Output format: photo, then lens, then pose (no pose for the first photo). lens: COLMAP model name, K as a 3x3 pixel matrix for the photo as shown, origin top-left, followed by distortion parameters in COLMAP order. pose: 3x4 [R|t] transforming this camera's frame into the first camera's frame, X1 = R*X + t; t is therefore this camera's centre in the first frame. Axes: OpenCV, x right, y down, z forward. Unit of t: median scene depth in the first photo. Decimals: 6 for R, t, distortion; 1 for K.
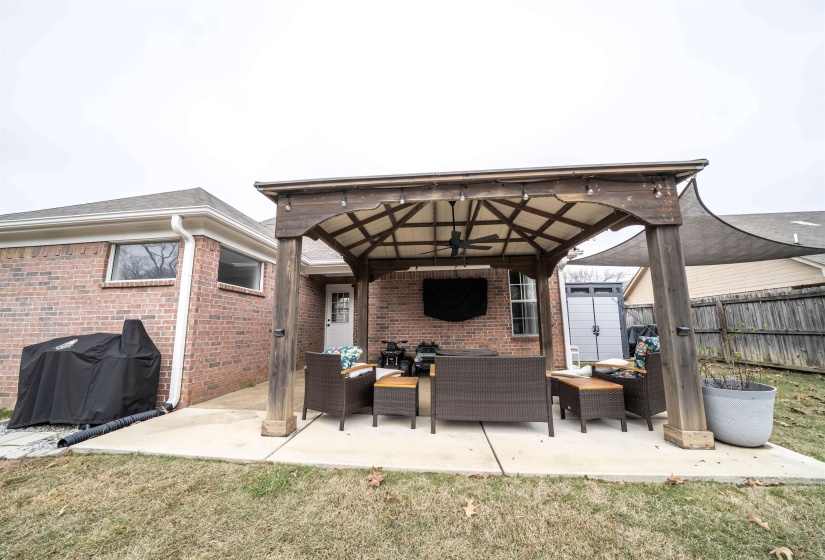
lens RADIAL K [[287.6, 0, 404.6], [0, 287.6, 280.9], [0, 0, 1]] dist [-0.026422, 0.003205]
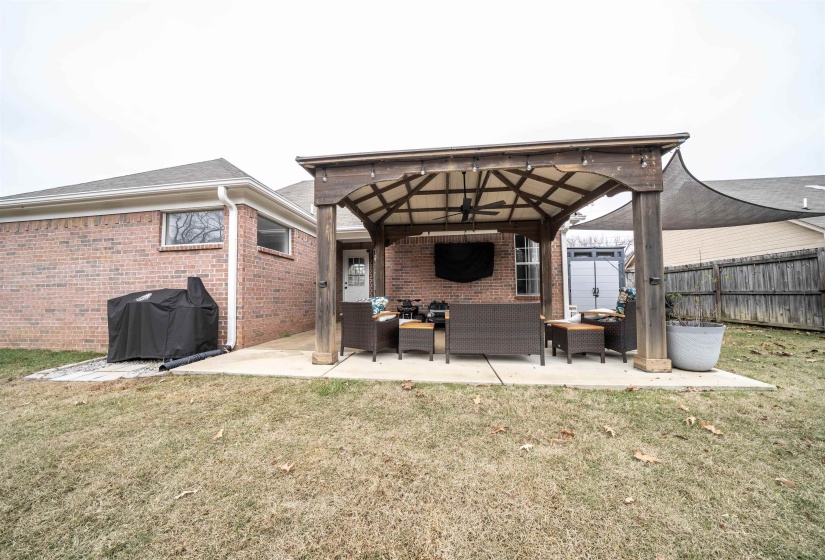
lens RADIAL K [[287.6, 0, 404.6], [0, 287.6, 280.9], [0, 0, 1]] dist [-0.026422, 0.003205]
pose [[0.999745, -0.003542, -0.022298, -0.043358], [0.005942, 0.994079, 0.108499, 0.026503], [0.021782, -0.108604, 0.993846, -0.157820]]
